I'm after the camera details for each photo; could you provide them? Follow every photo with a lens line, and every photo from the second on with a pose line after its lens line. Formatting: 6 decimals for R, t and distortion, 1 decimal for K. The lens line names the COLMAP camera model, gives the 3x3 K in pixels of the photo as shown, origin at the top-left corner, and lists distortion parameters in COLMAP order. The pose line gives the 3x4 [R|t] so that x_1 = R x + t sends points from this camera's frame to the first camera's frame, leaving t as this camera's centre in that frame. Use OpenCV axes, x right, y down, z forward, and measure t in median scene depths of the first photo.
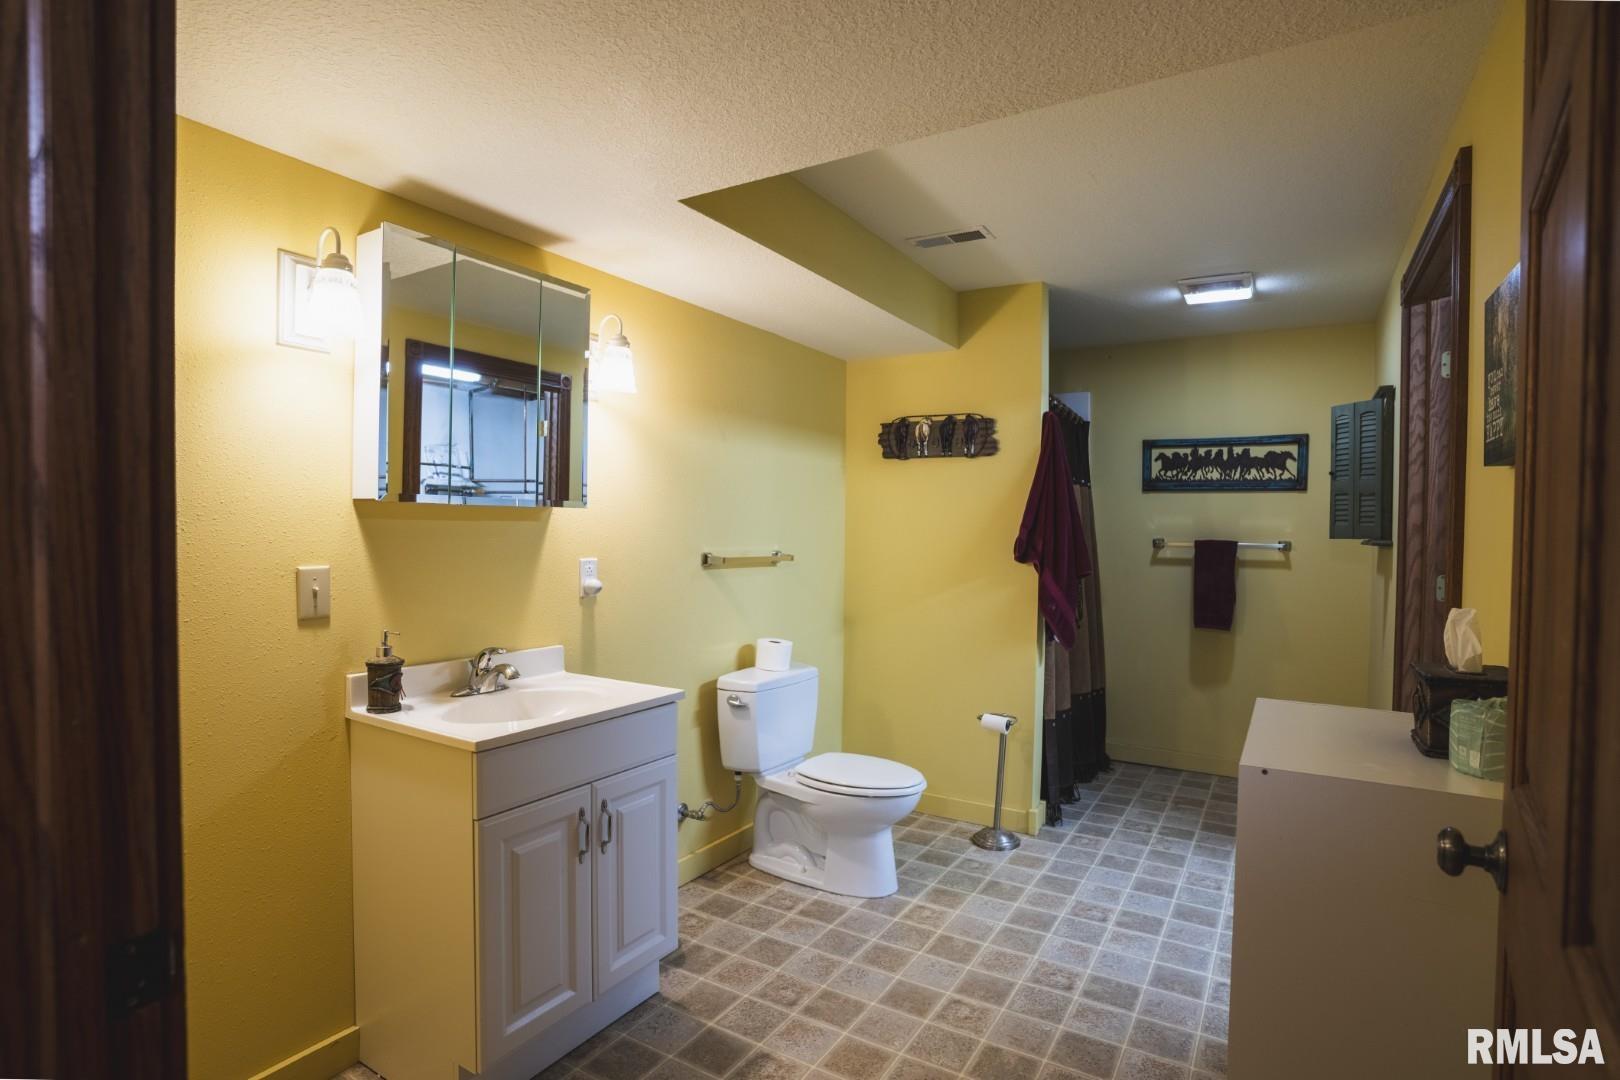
lens RADIAL K [[809.4, 0, 847.7], [0, 809.4, 542.2], [0, 0, 1]] dist [-0.053278, 0.018055]
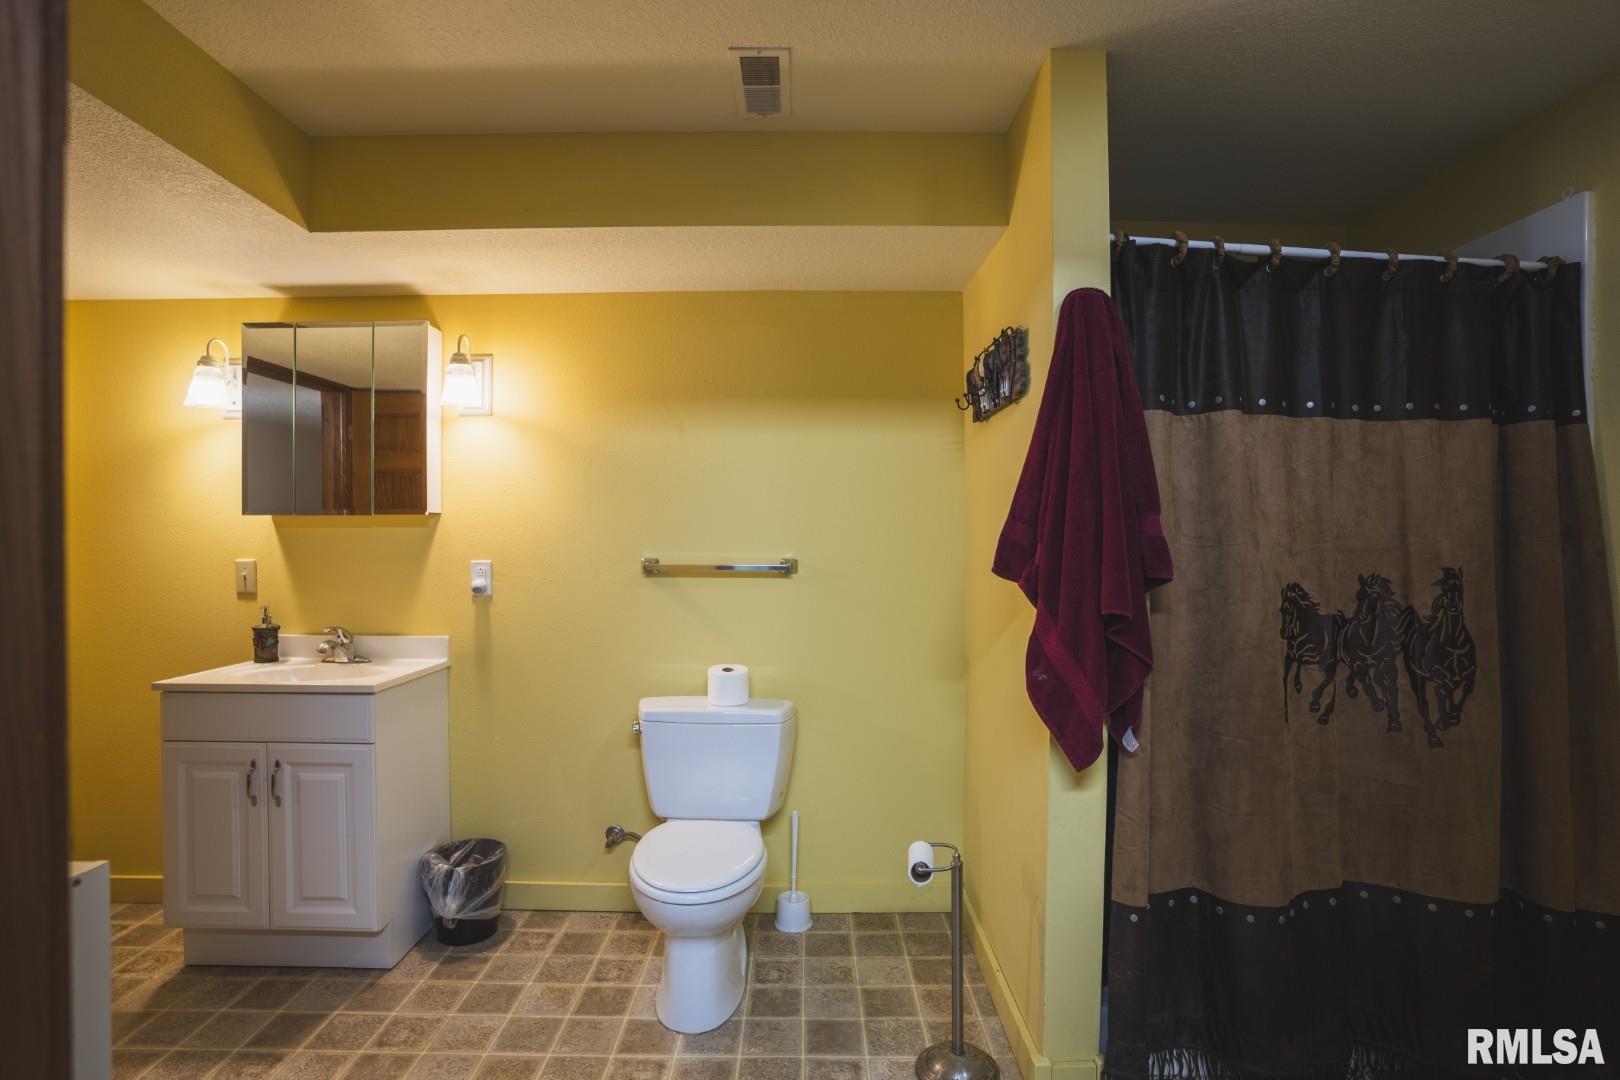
lens RADIAL K [[809.4, 0, 815.2], [0, 809.4, 542.7], [0, 0, 1]] dist [-0.053278, 0.018055]
pose [[0.494768, -0.012999, -0.868928, 0.912439], [-0.007821, 0.999781, -0.019410, 0.014577], [0.868990, 0.016399, 0.494558, 0.917349]]
